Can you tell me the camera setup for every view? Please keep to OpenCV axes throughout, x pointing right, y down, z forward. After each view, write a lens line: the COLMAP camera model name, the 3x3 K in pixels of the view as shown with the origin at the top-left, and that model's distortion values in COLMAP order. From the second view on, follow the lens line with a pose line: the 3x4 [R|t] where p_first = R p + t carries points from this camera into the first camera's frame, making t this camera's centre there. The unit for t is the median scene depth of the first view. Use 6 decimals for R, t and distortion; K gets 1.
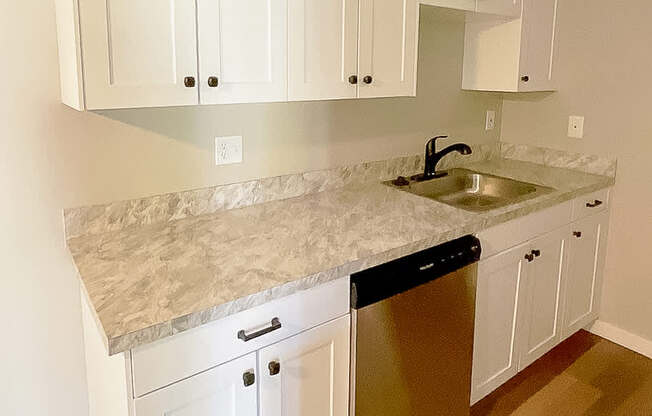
lens RADIAL K [[436.3, 0, 300.7], [0, 436.3, 127.3], [0, 0, 1]] dist [0.001445, -0.004098]
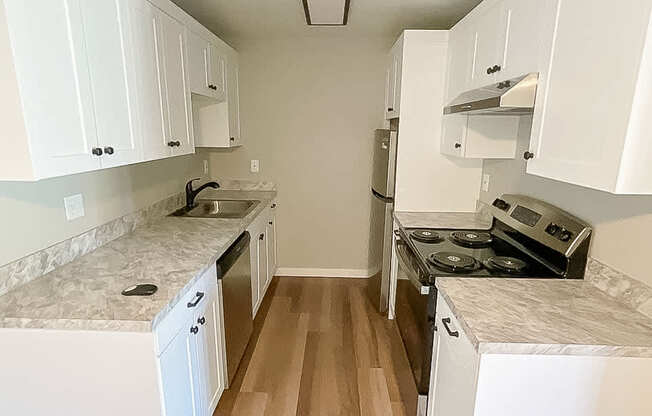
lens RADIAL K [[363.7, 0, 323.0], [0, 363.7, 211.7], [0, 0, 1]] dist [-0.002400, 0.000680]
pose [[0.595581, -0.178742, 0.783157, -0.480764], [0.101236, 0.983858, 0.147560, -0.011141], [-0.796890, -0.008600, 0.604063, -0.125559]]
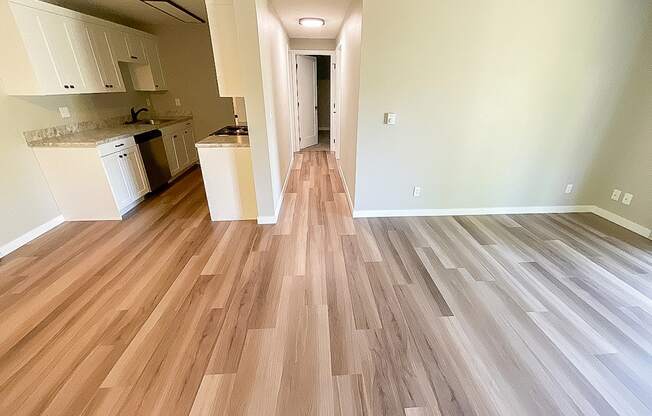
lens RADIAL K [[280.2, 0, 330.0], [0, 280.2, 208.6], [0, 0, 1]] dist [0.009322, 0.000292]
pose [[0.527525, -0.345156, 0.776263, -0.827853], [0.104715, 0.933196, 0.343773, 0.169546], [-0.843061, -0.100063, 0.528427, -1.413112]]
